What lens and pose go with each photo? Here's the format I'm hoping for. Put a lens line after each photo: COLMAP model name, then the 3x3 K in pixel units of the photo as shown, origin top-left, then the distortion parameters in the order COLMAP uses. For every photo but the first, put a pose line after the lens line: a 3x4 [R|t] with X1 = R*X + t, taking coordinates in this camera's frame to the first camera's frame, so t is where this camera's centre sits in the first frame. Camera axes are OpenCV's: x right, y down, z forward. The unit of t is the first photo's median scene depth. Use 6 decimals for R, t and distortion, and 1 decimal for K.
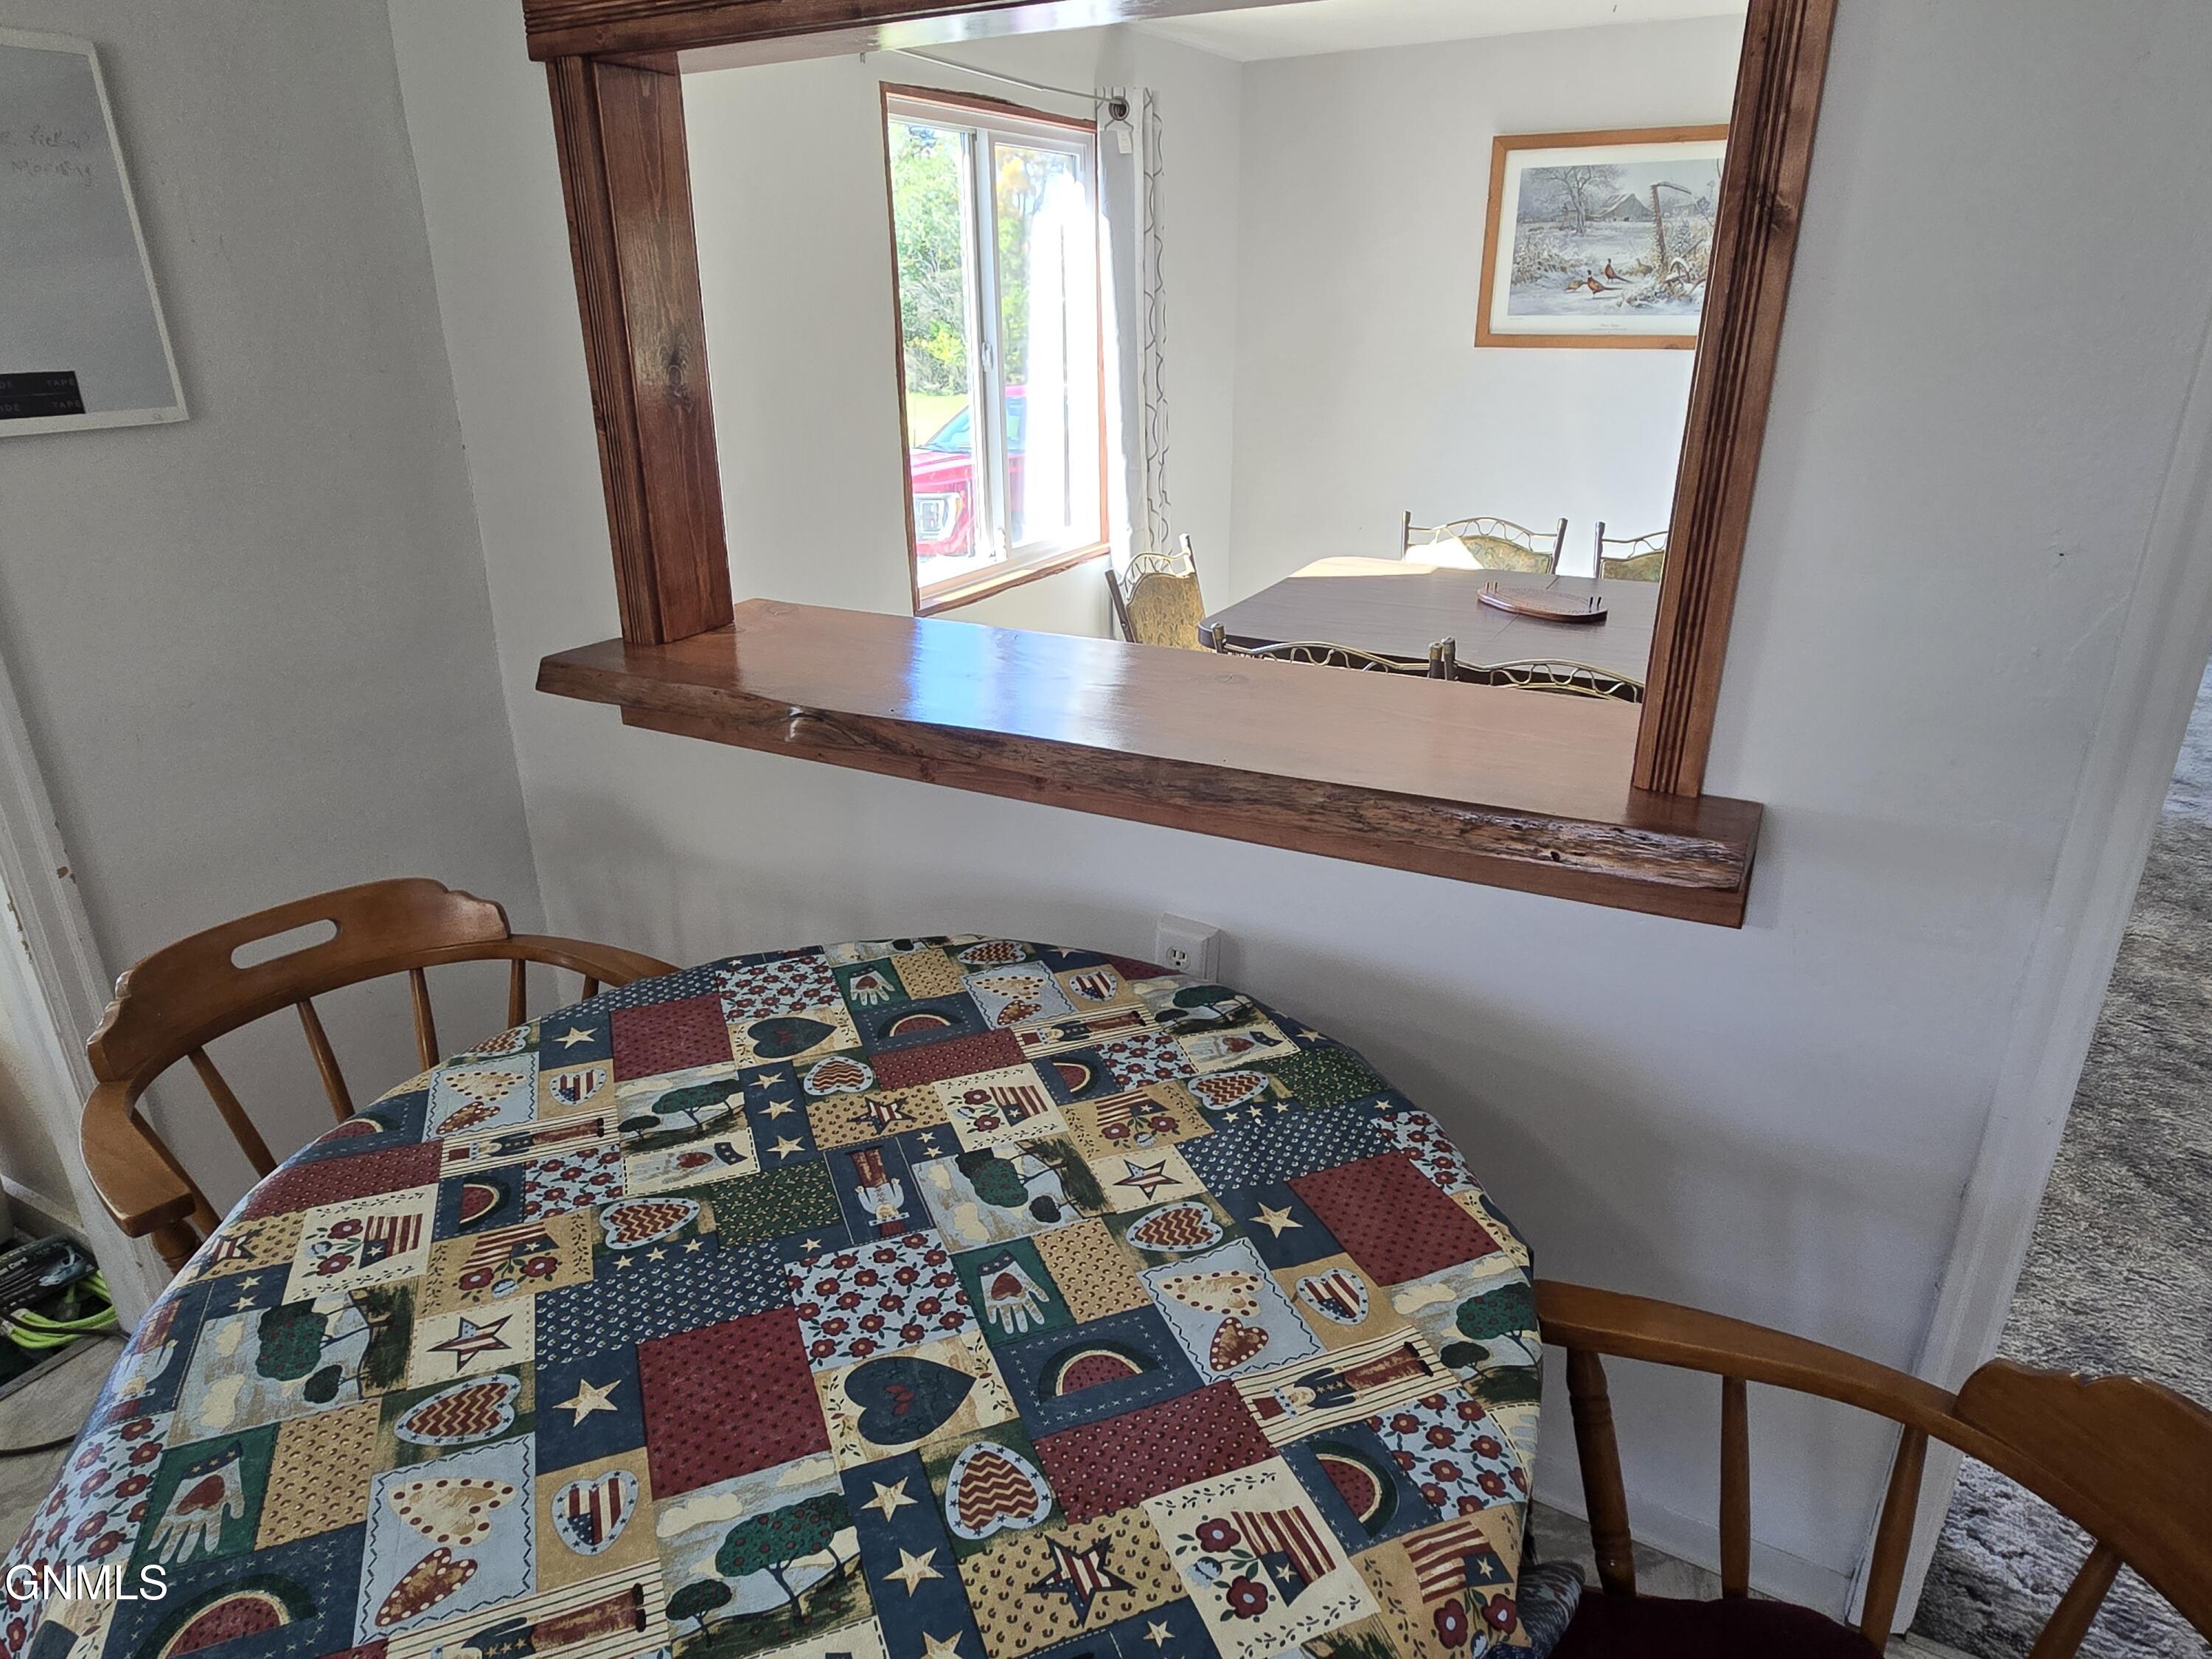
lens RADIAL K [[1368.0, 0, 1093.1], [0, 1368.0, 833.2], [0, 0, 1]] dist [-0.003218, 0.007951]
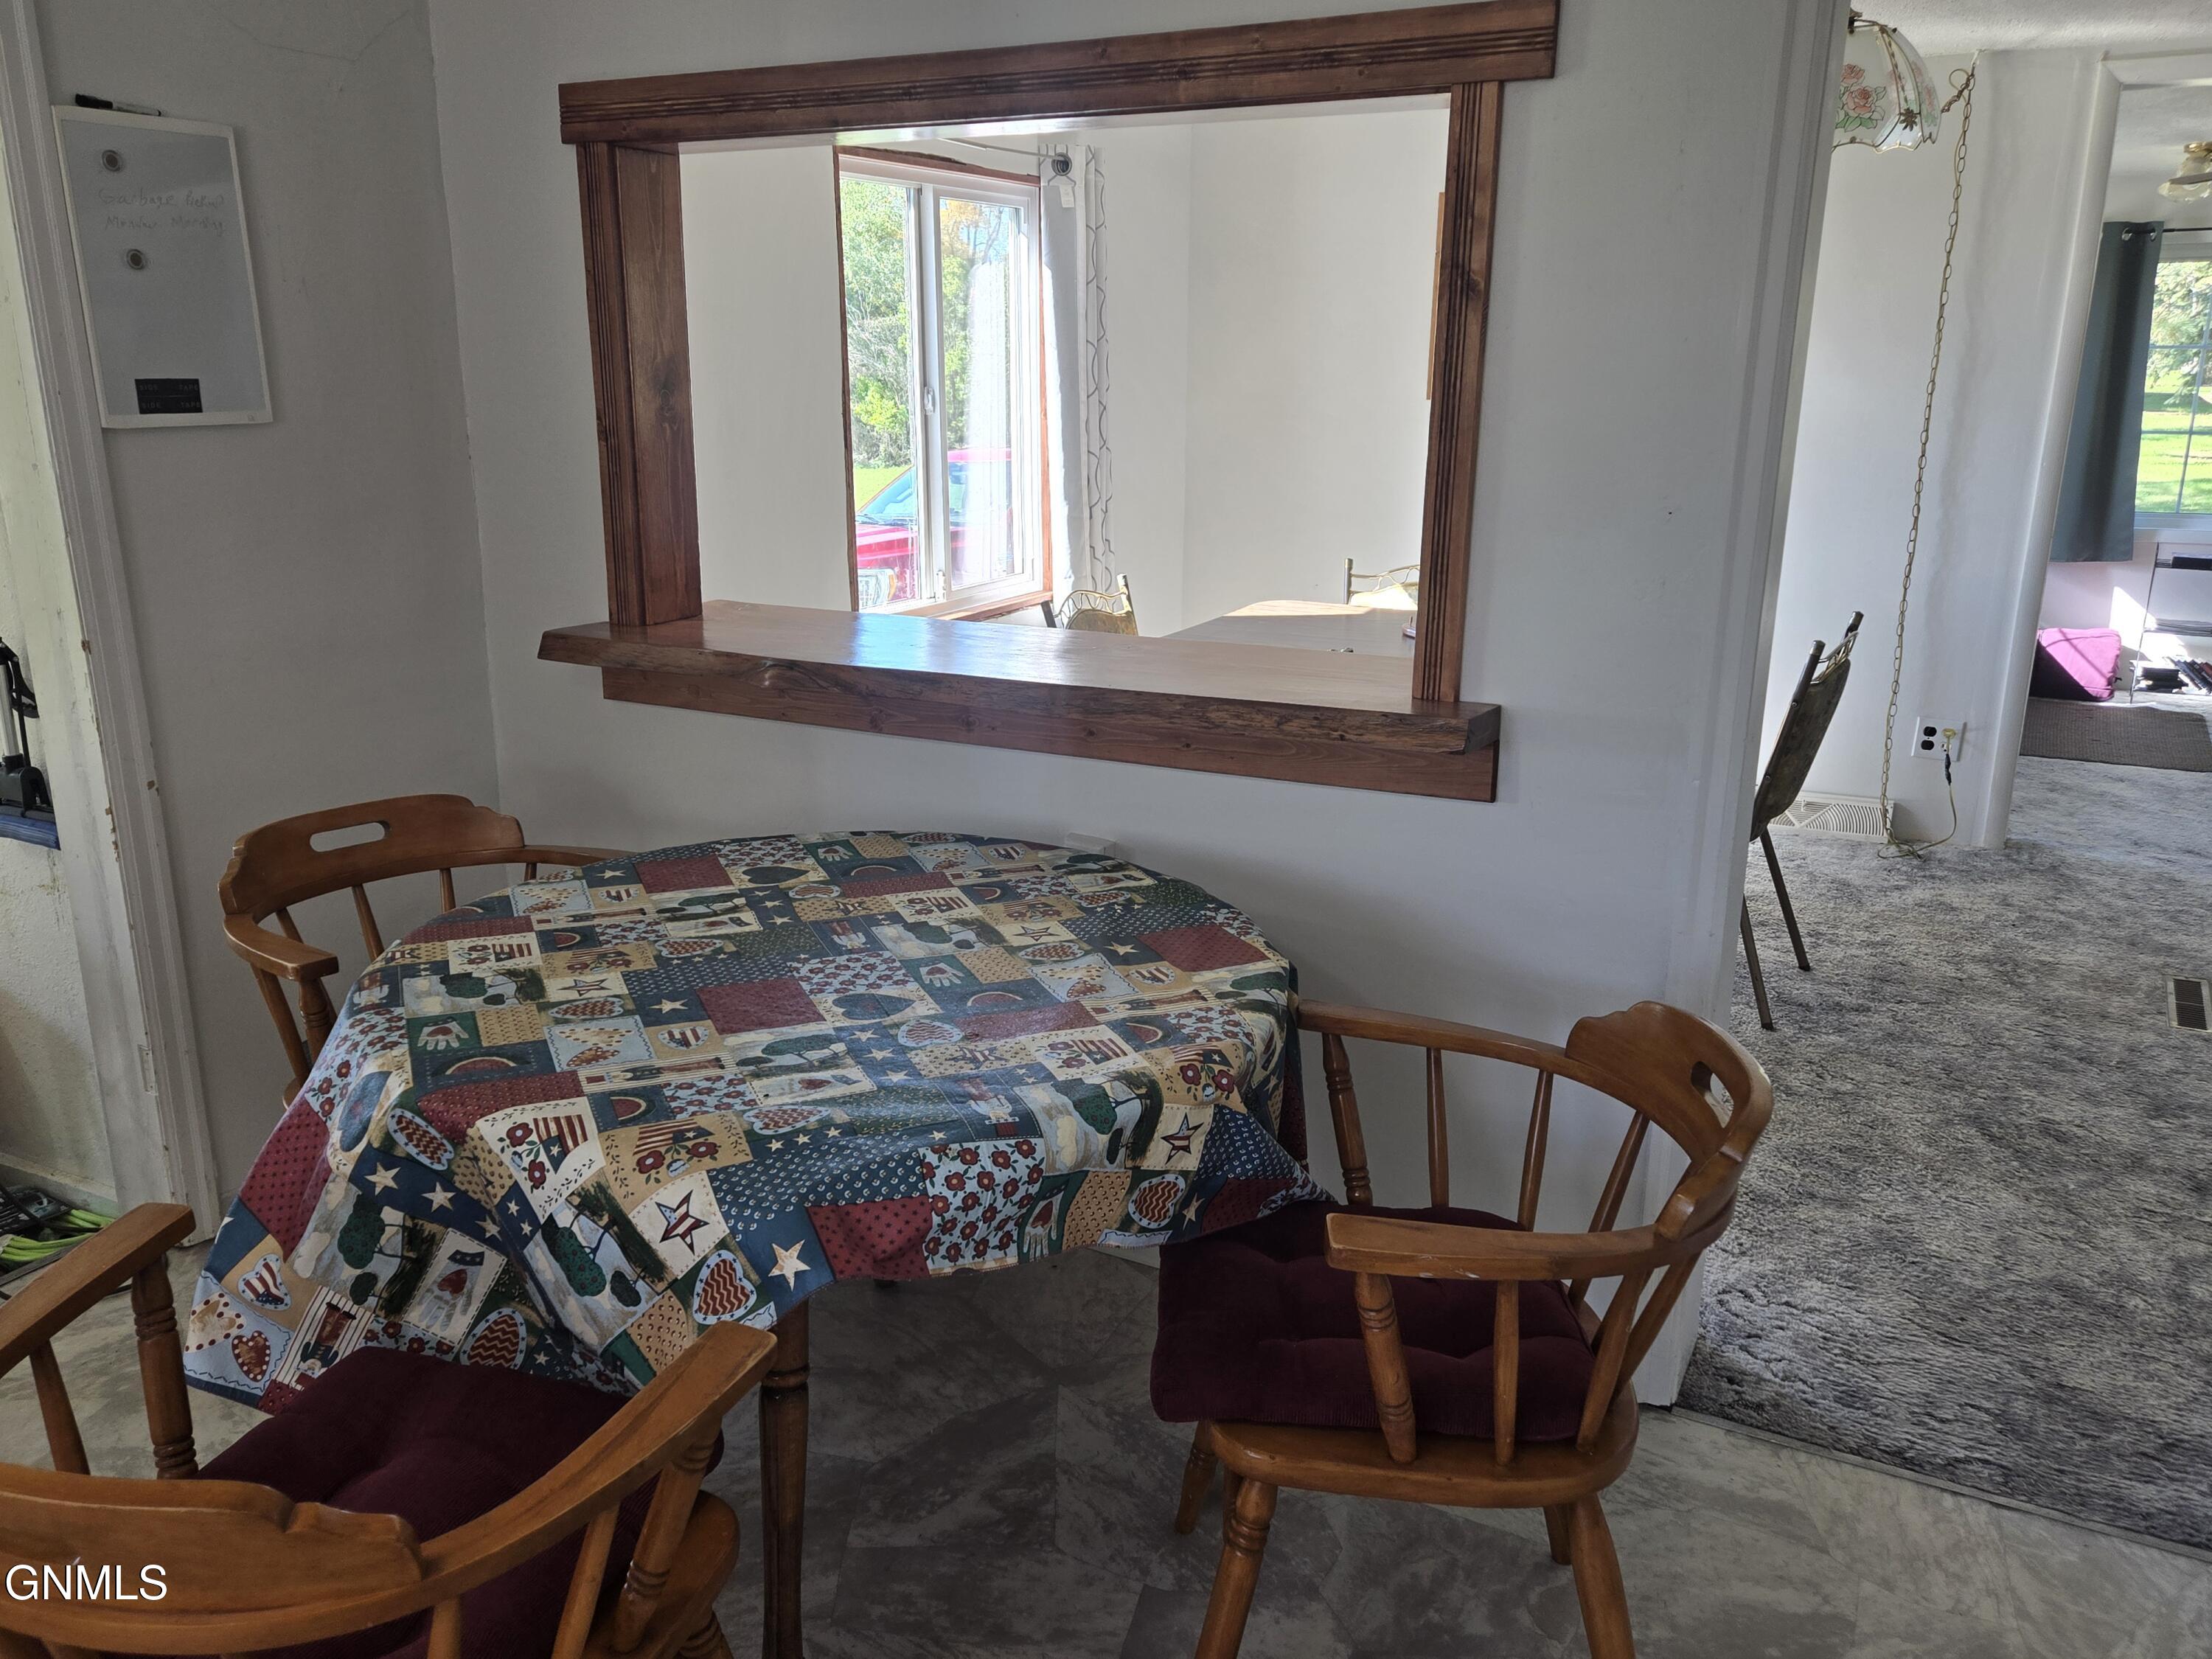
lens RADIAL K [[1737.6, 0, 1081.9], [0, 1737.6, 837.7], [0, 0, 1]] dist [0.072758, -0.030834]
pose [[0.999838, 0.008741, 0.015764, 0.033659], [-0.007069, 0.994641, -0.103149, 0.197700], [-0.016581, 0.103021, 0.994541, -0.475304]]
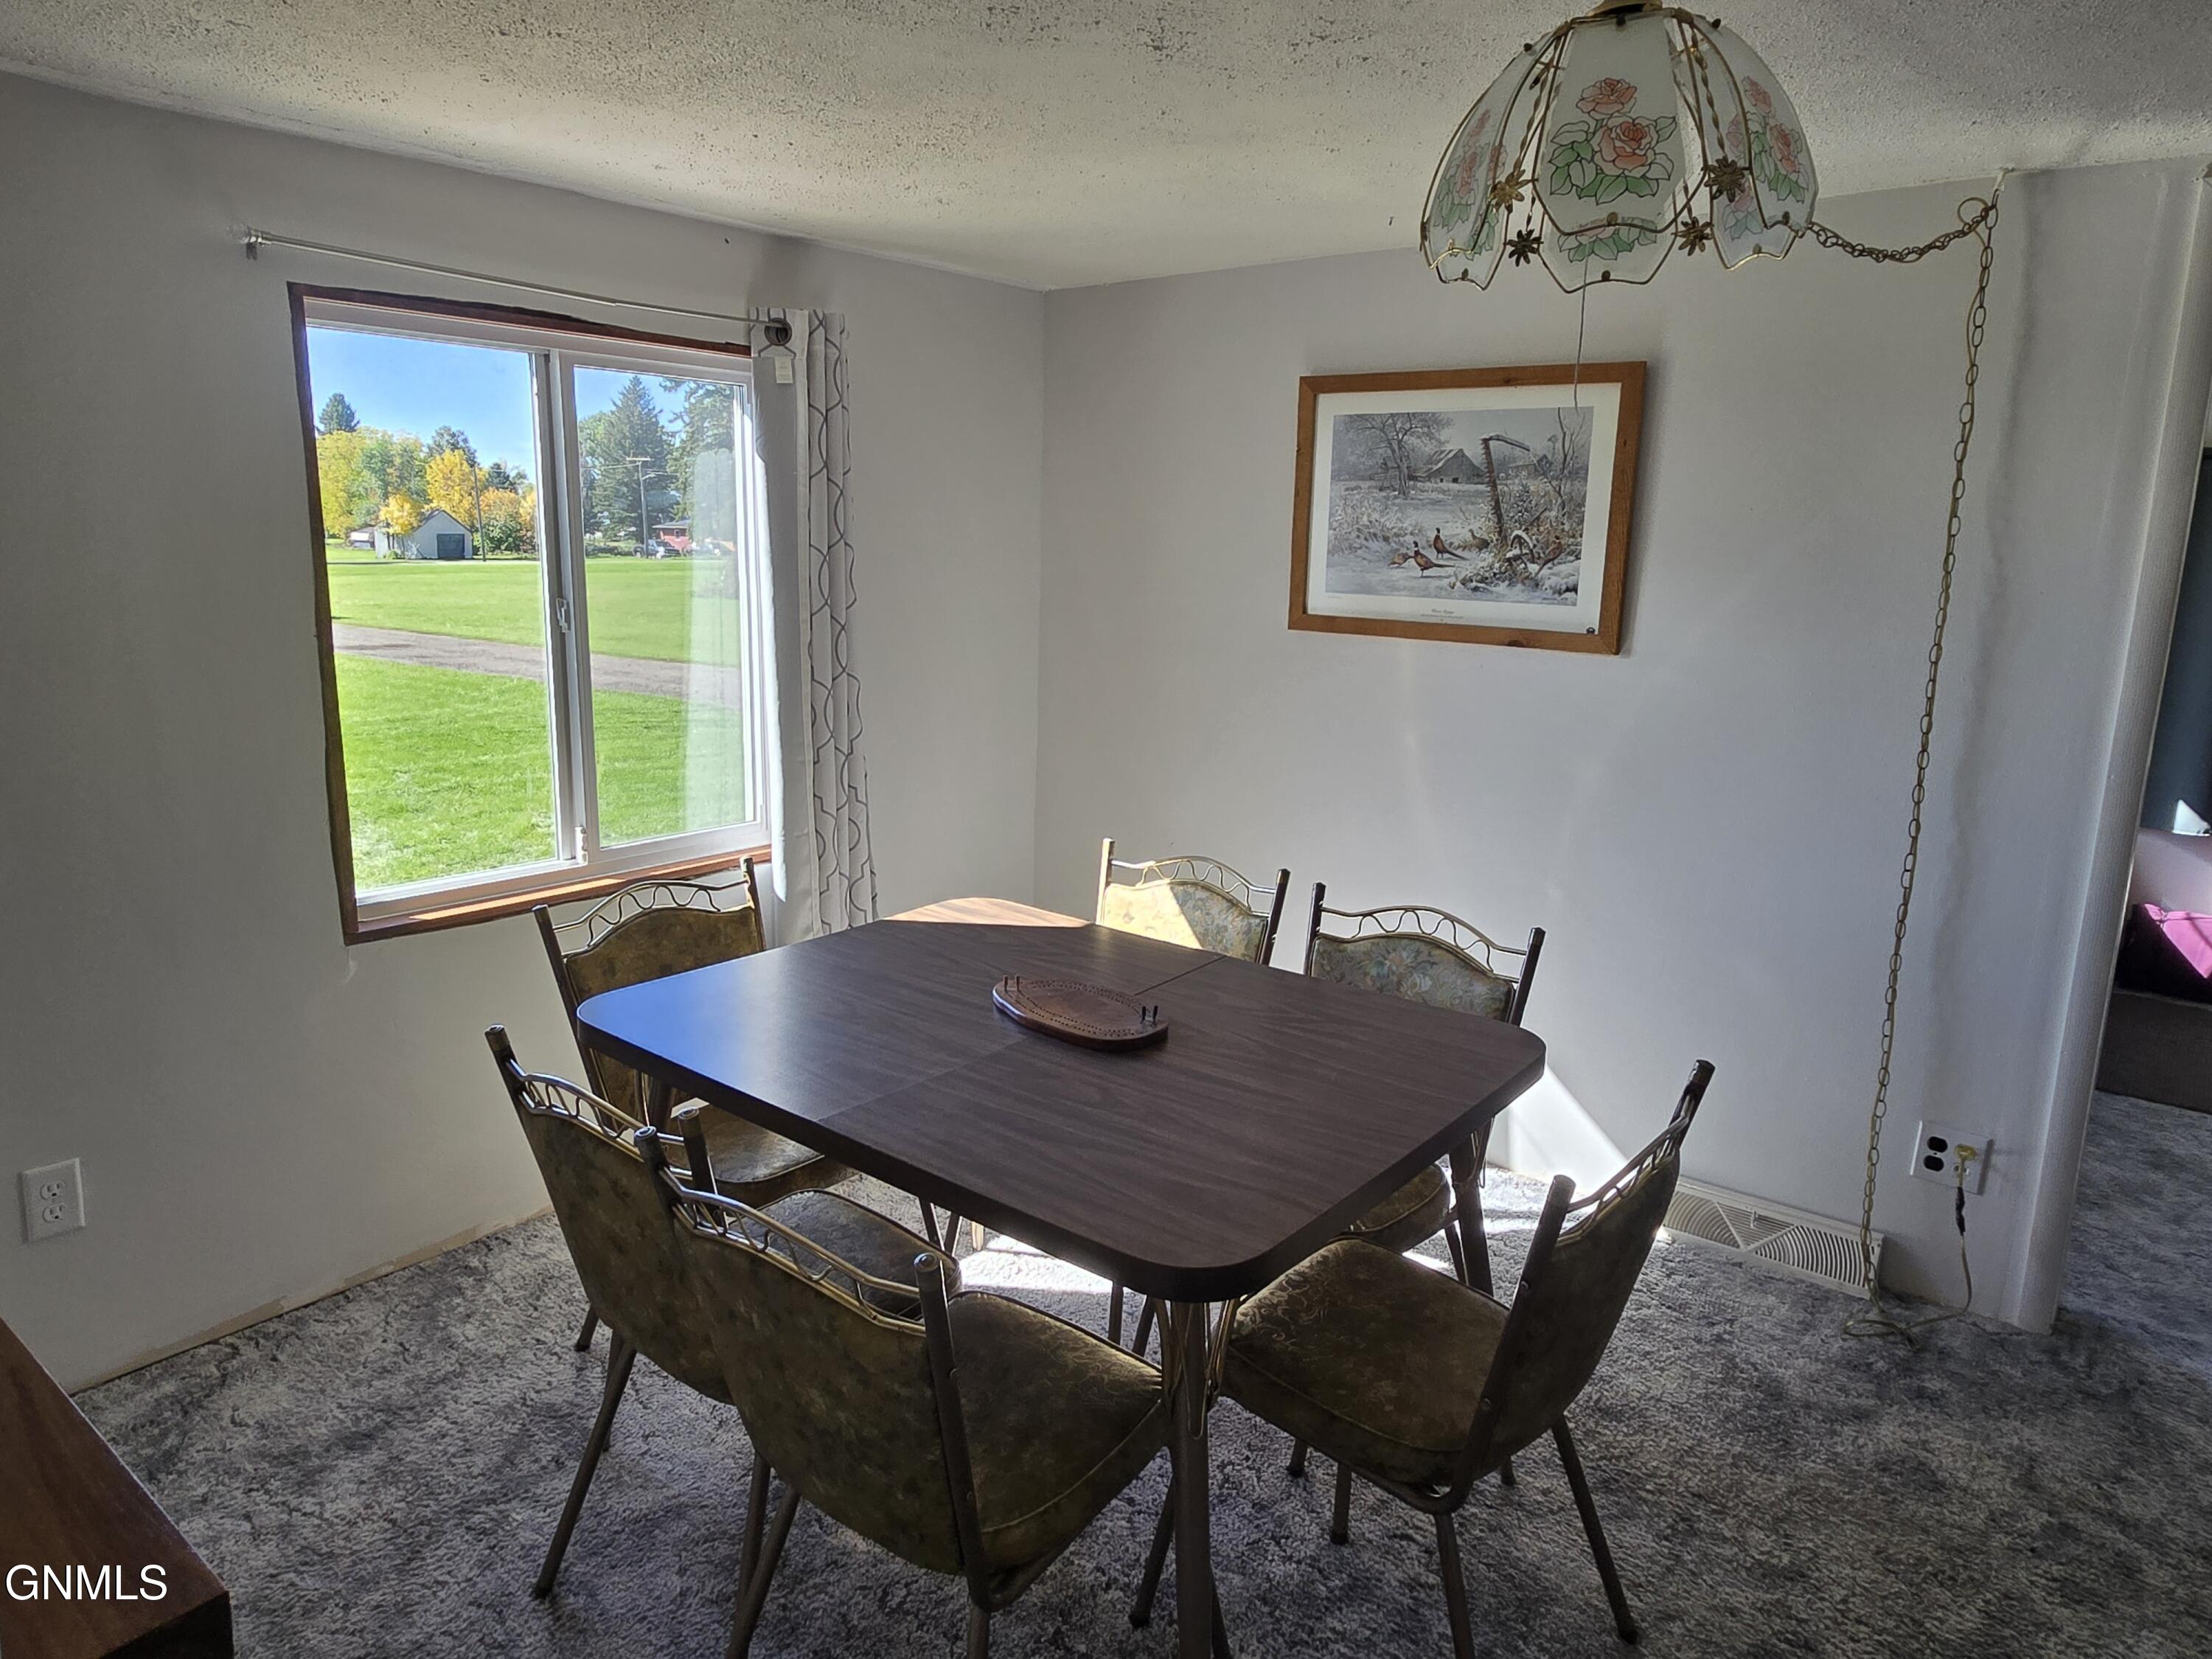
lens RADIAL K [[1368.0, 0, 1127.9], [0, 1368.0, 810.5], [0, 0, 1]] dist [-0.003218, 0.007951]
pose [[0.984571, 0.069404, -0.160632, 0.720661], [-0.096813, 0.980737, -0.169656, -0.254039], [0.145763, 0.182589, 0.972324, 0.557452]]
